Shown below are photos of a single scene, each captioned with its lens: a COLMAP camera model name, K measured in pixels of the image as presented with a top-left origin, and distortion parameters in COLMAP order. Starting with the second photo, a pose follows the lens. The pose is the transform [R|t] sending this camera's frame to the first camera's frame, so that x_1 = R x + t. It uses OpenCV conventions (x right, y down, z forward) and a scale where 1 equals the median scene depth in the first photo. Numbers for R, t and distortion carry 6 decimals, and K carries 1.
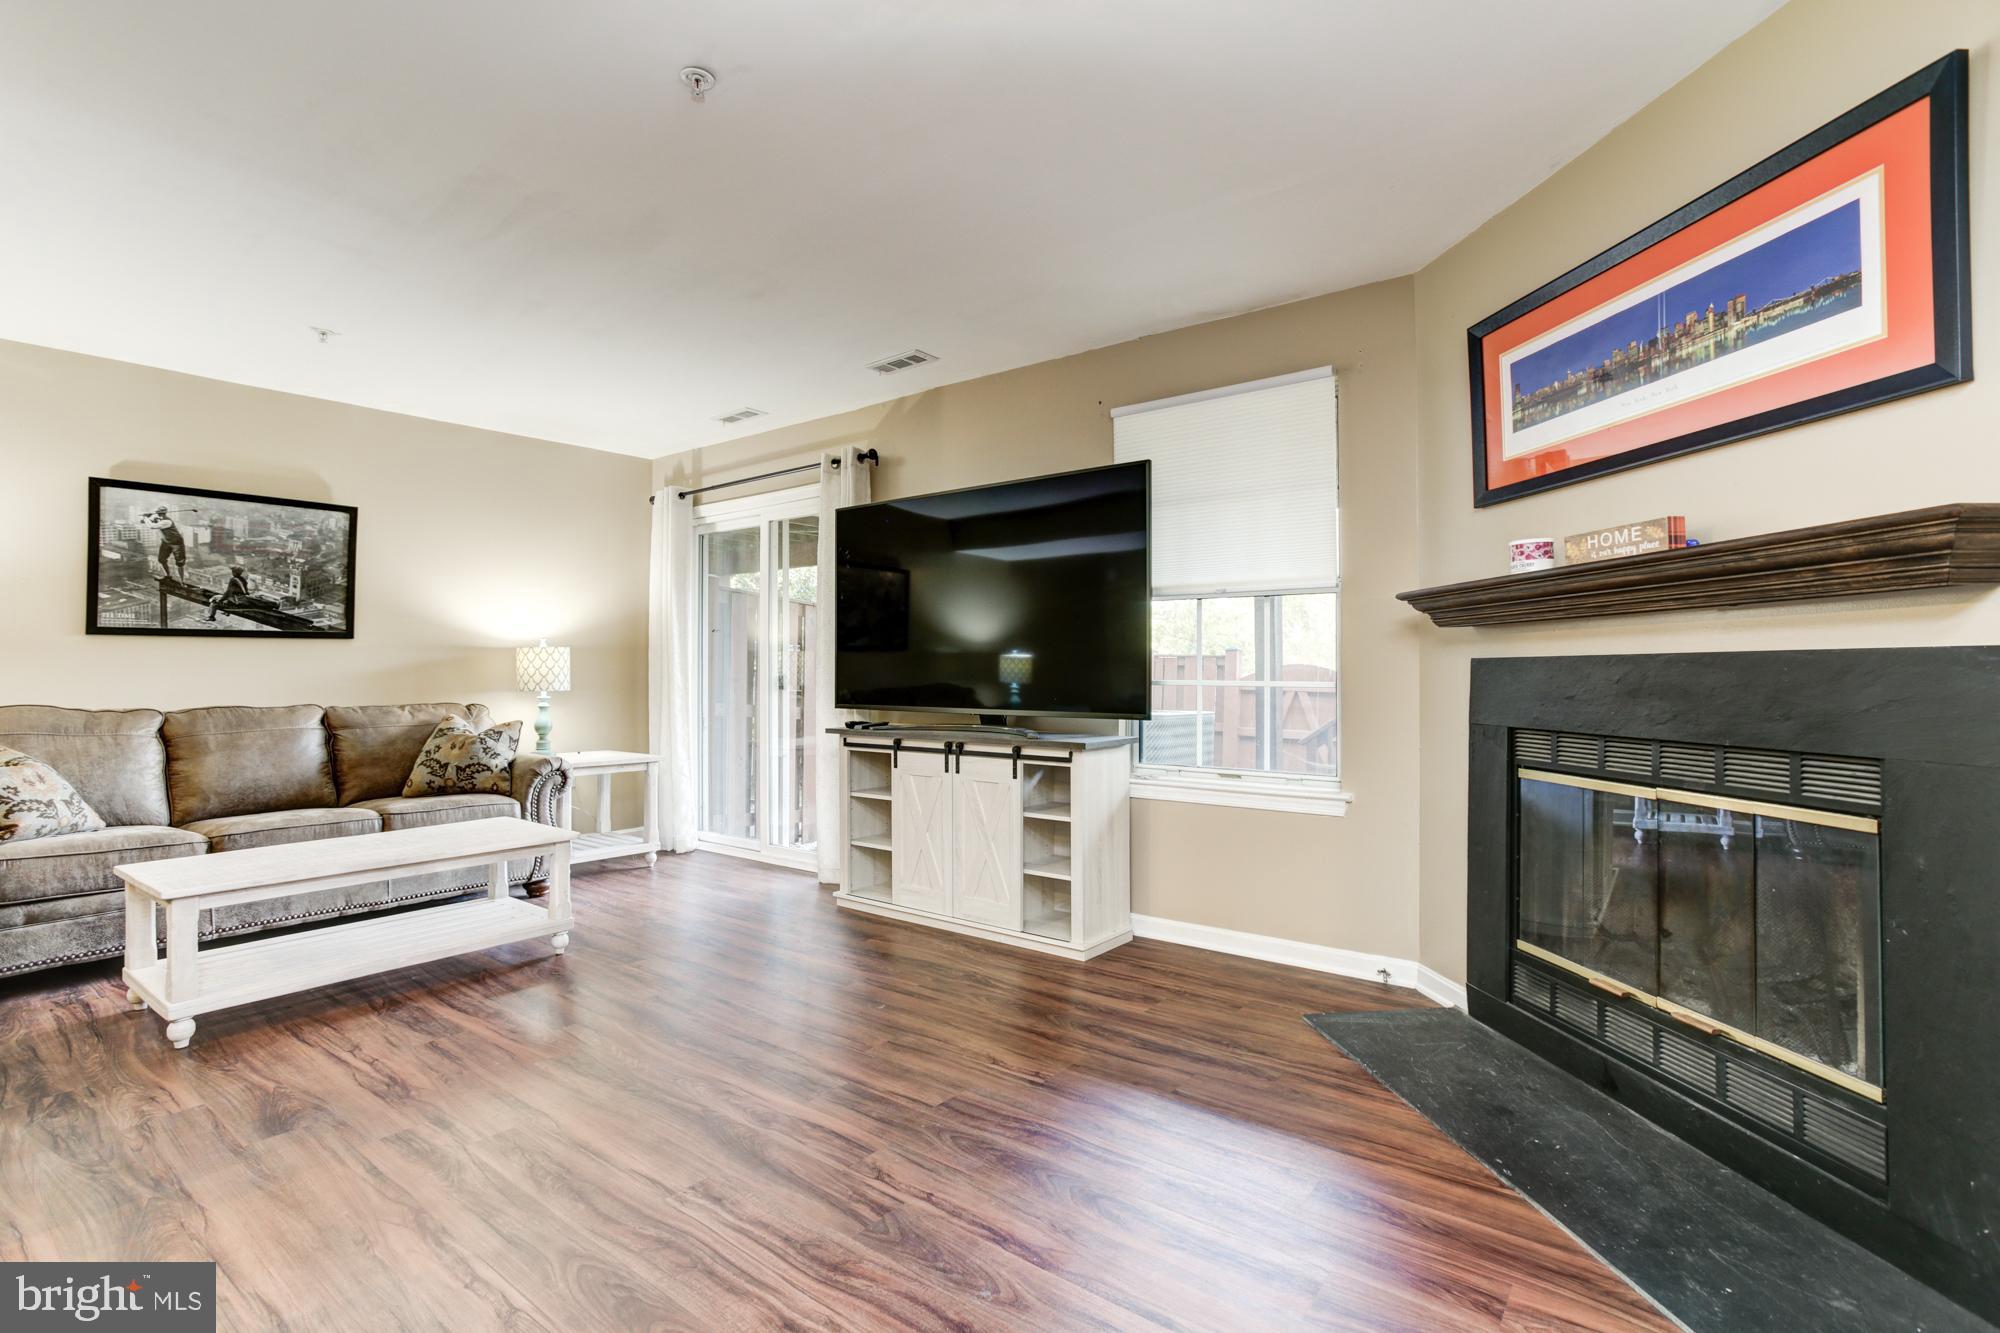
lens RADIAL K [[941.8, 0, 1037.3], [0, 941.8, 645.6], [0, 0, 1]] dist [-0.048805, 0.024727]
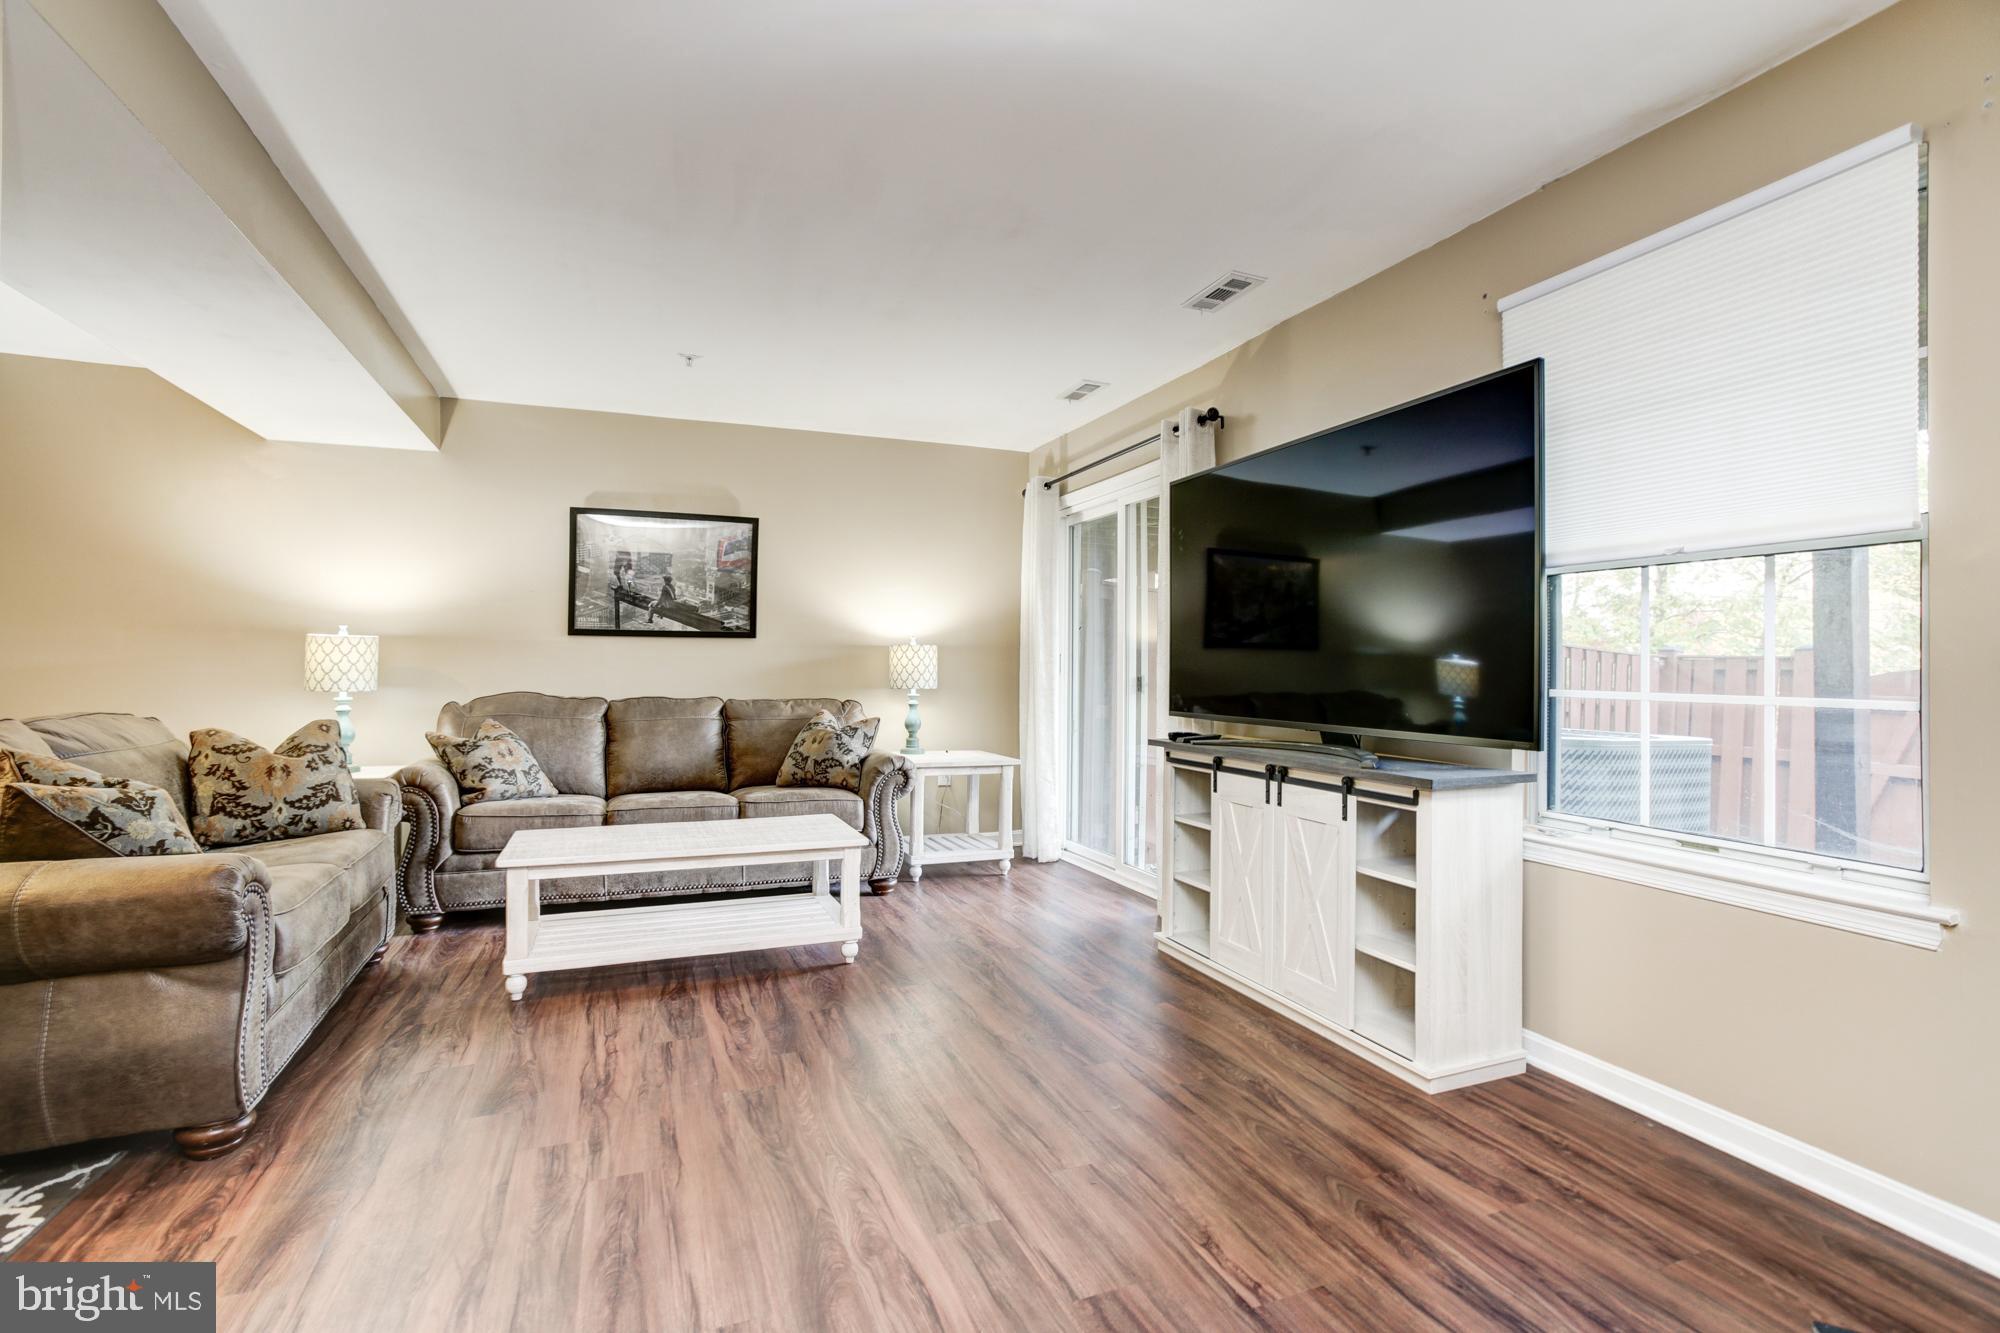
lens RADIAL K [[941.8, 0, 1036.1], [0, 941.8, 642.3], [0, 0, 1]] dist [-0.048805, 0.024727]
pose [[0.865622, -0.005316, -0.500671, 0.127290], [0.002027, 0.999973, -0.007114, 0.007363], [0.500695, 0.005143, 0.865609, 0.236789]]
